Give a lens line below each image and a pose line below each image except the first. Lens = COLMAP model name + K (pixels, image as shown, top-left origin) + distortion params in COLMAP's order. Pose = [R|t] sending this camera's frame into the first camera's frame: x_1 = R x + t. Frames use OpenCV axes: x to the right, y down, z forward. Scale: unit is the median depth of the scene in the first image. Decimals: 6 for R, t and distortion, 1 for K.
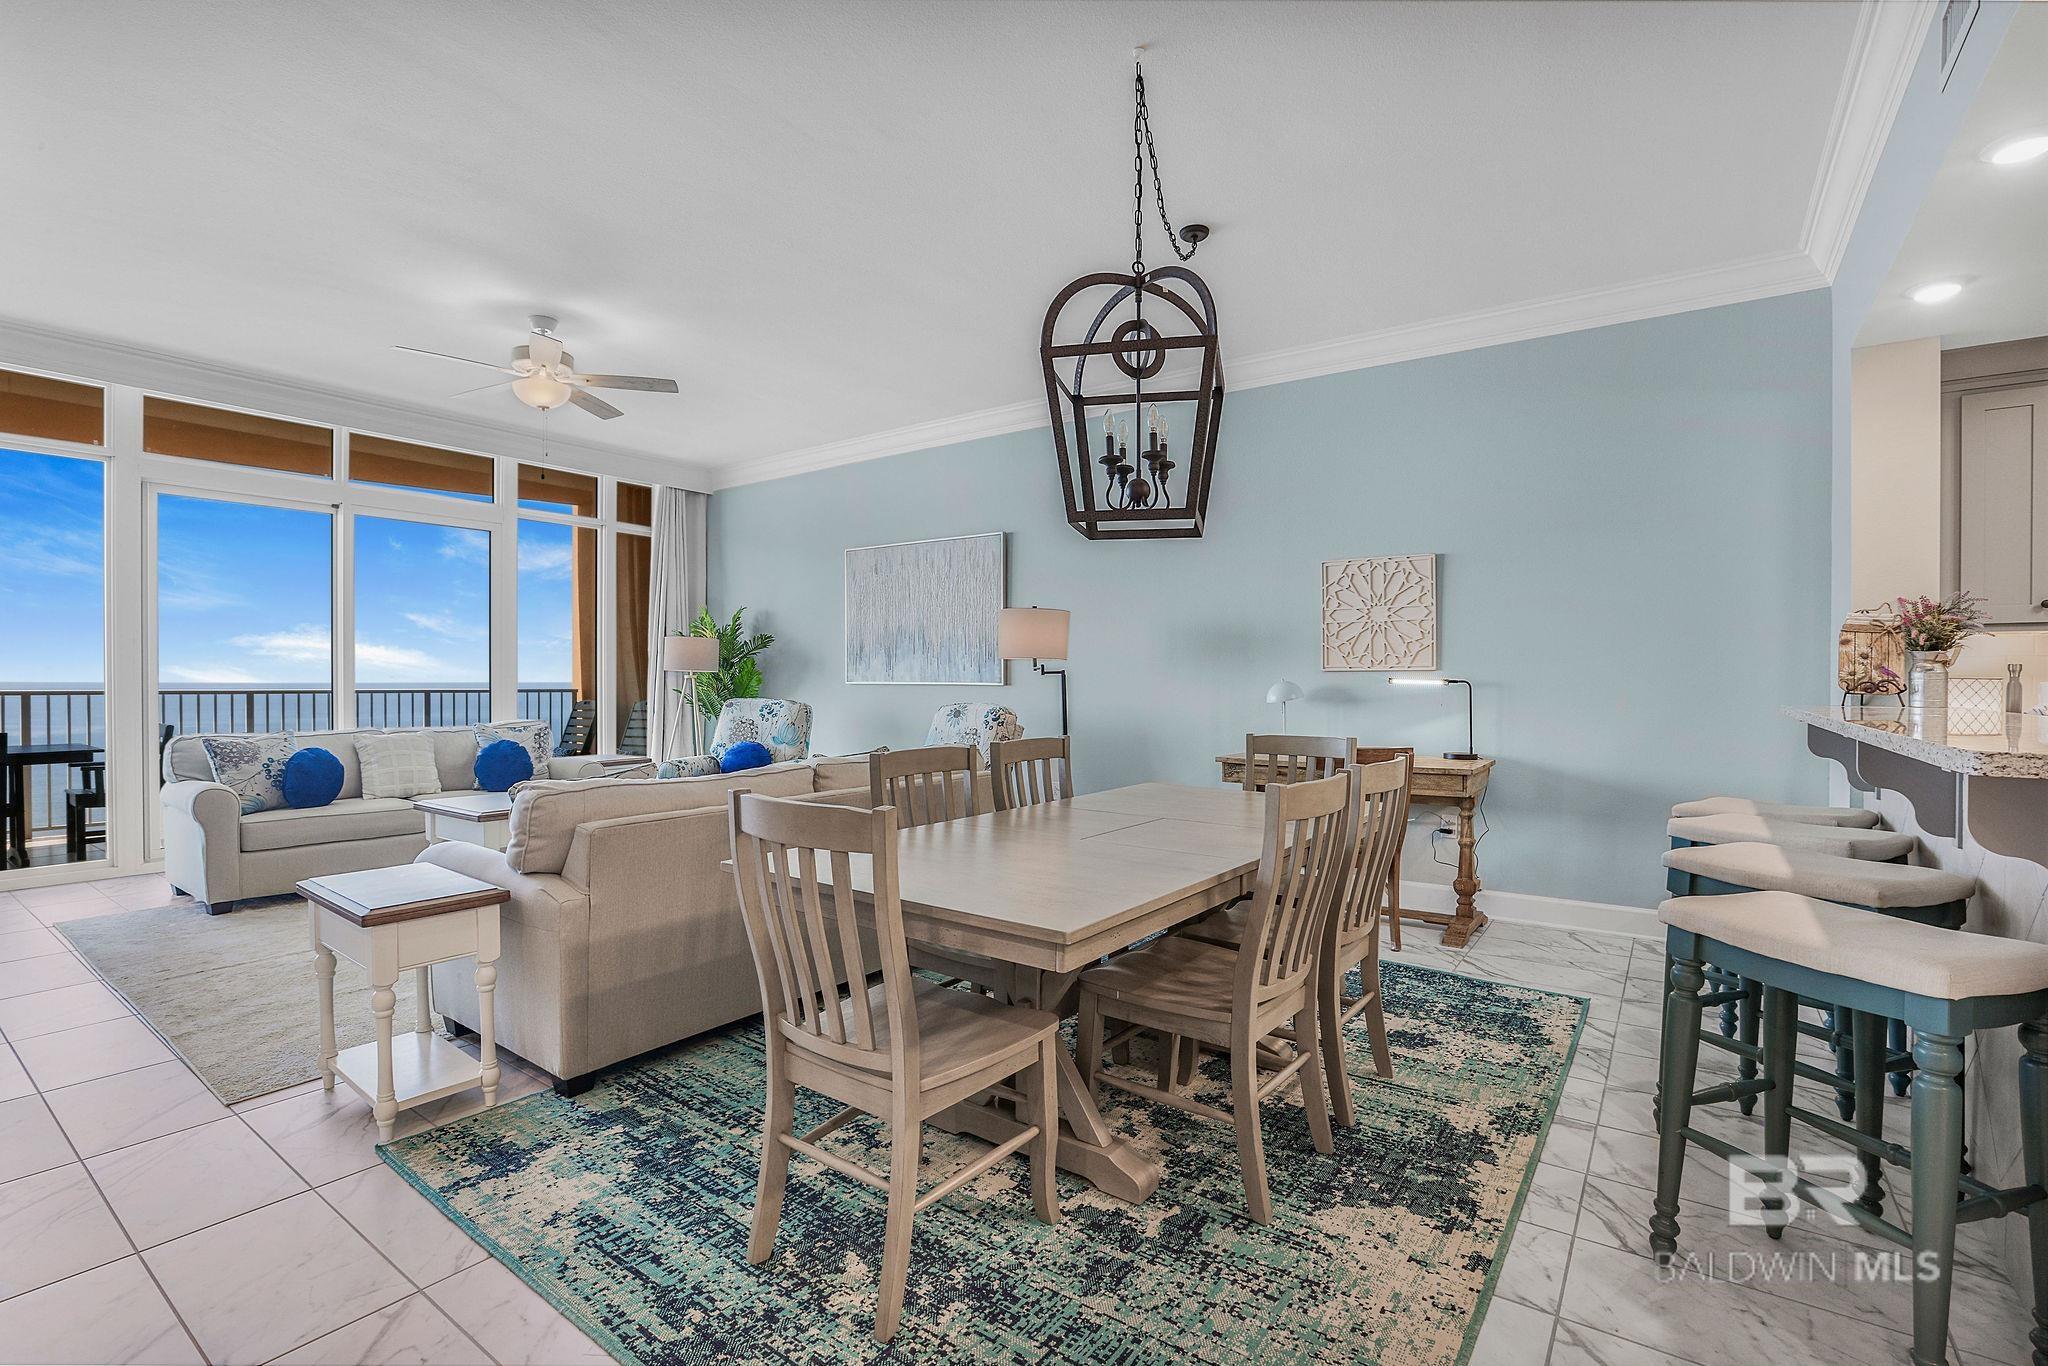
lens RADIAL K [[957.6, 0, 1049.1], [0, 957.6, 691.2], [0, 0, 1]] dist [-0.062030, 0.032344]
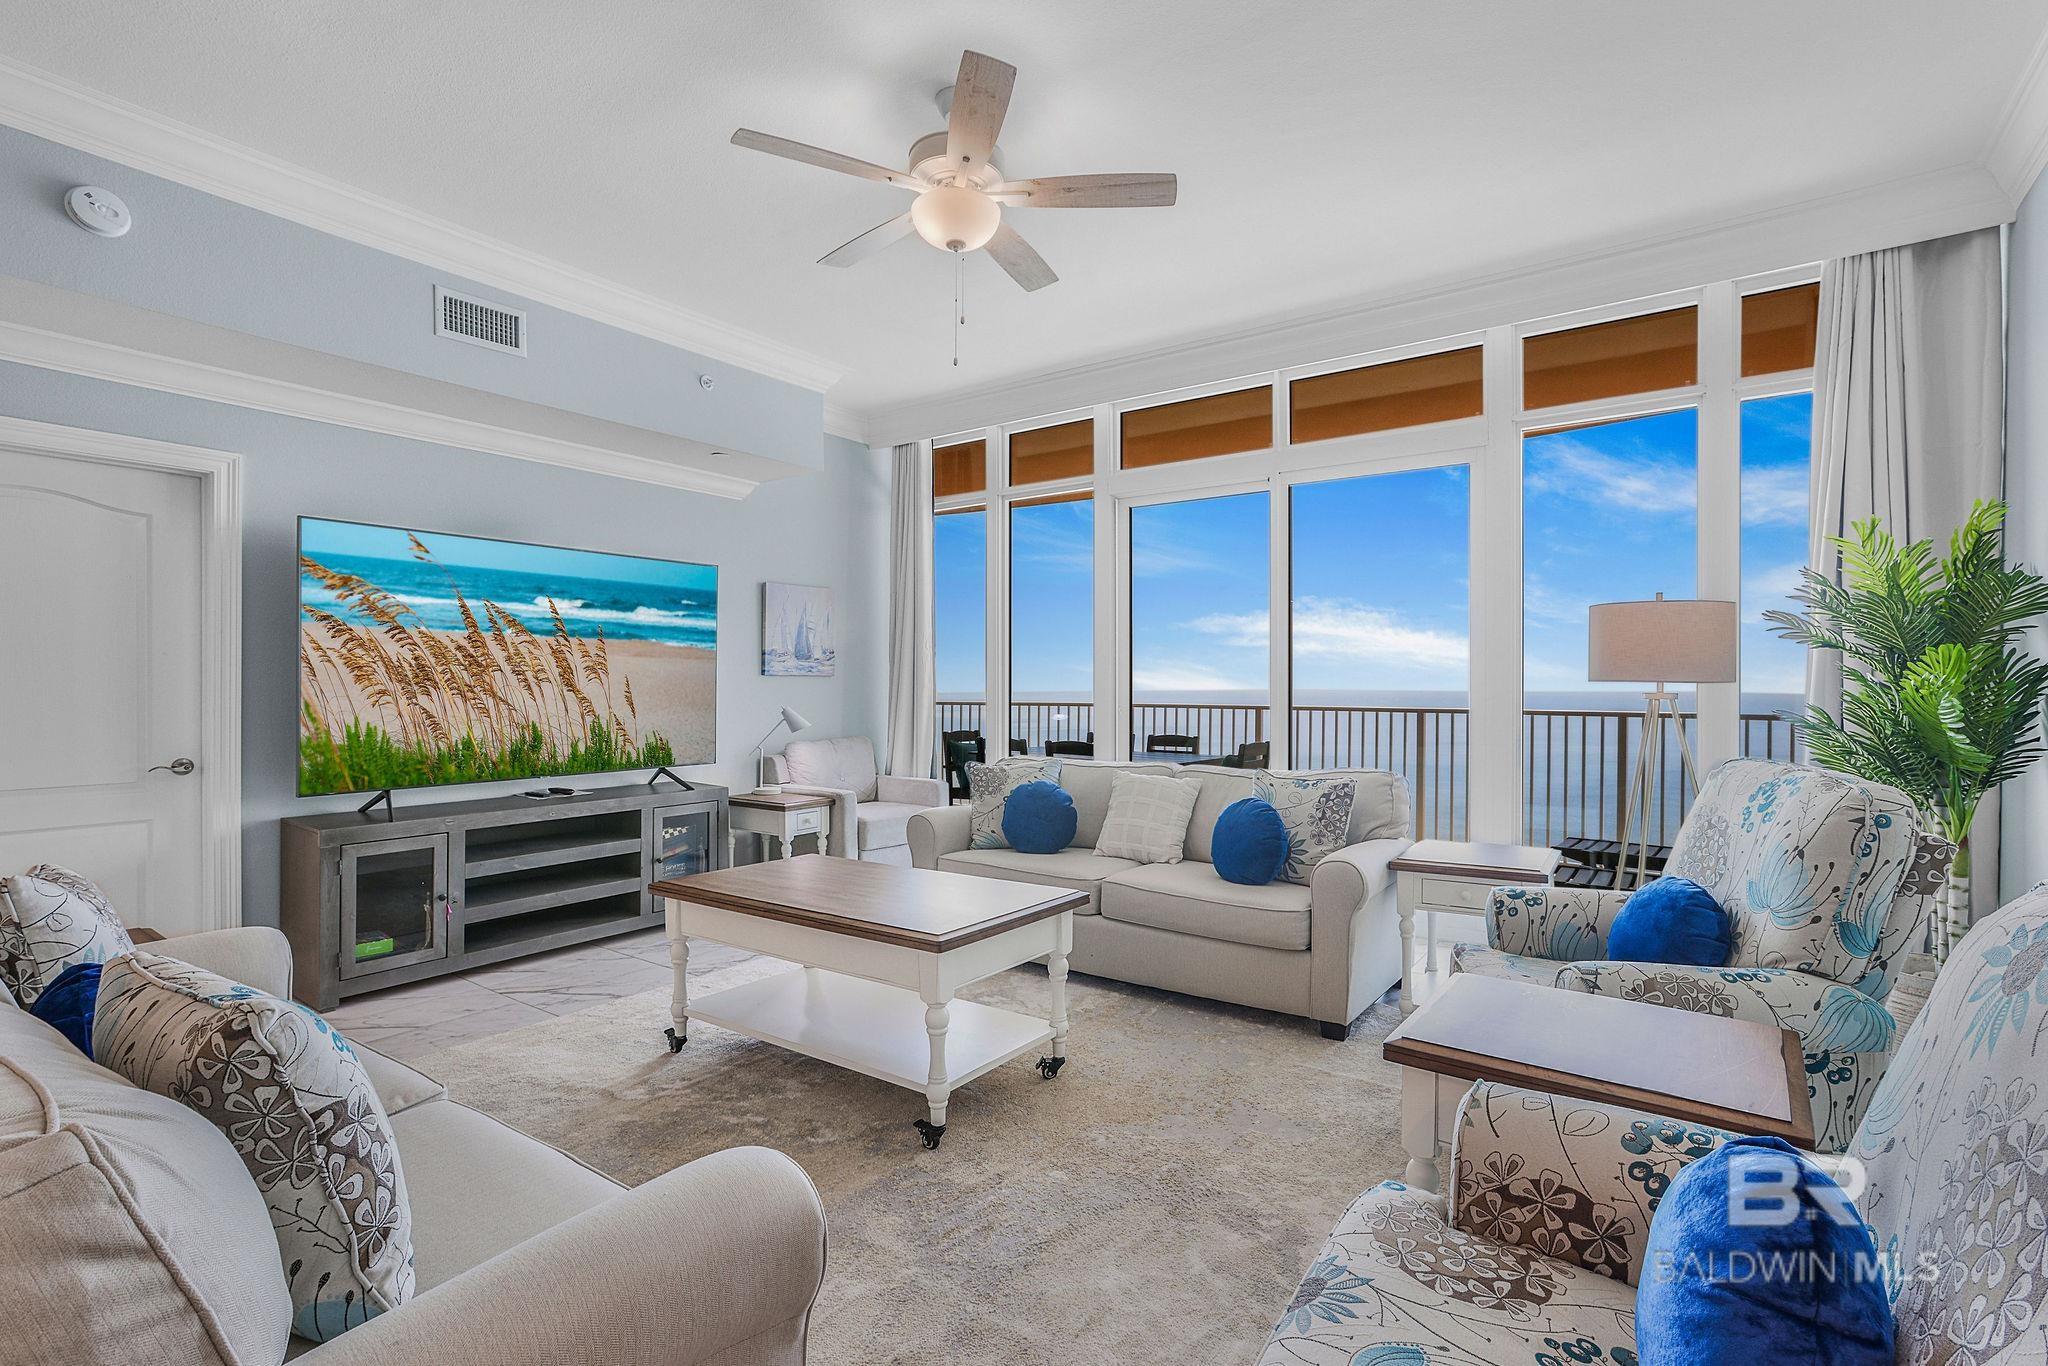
lens RADIAL K [[948.7, 0, 1034.4], [0, 948.7, 684.8], [0, 0, 1]] dist [-0.012870, 0.000238]
pose [[0.018311, -0.009457, -0.999788, 0.051365], [-0.012522, 0.999875, -0.009687, -0.016744], [0.999754, 0.012697, 0.018190, 0.988718]]
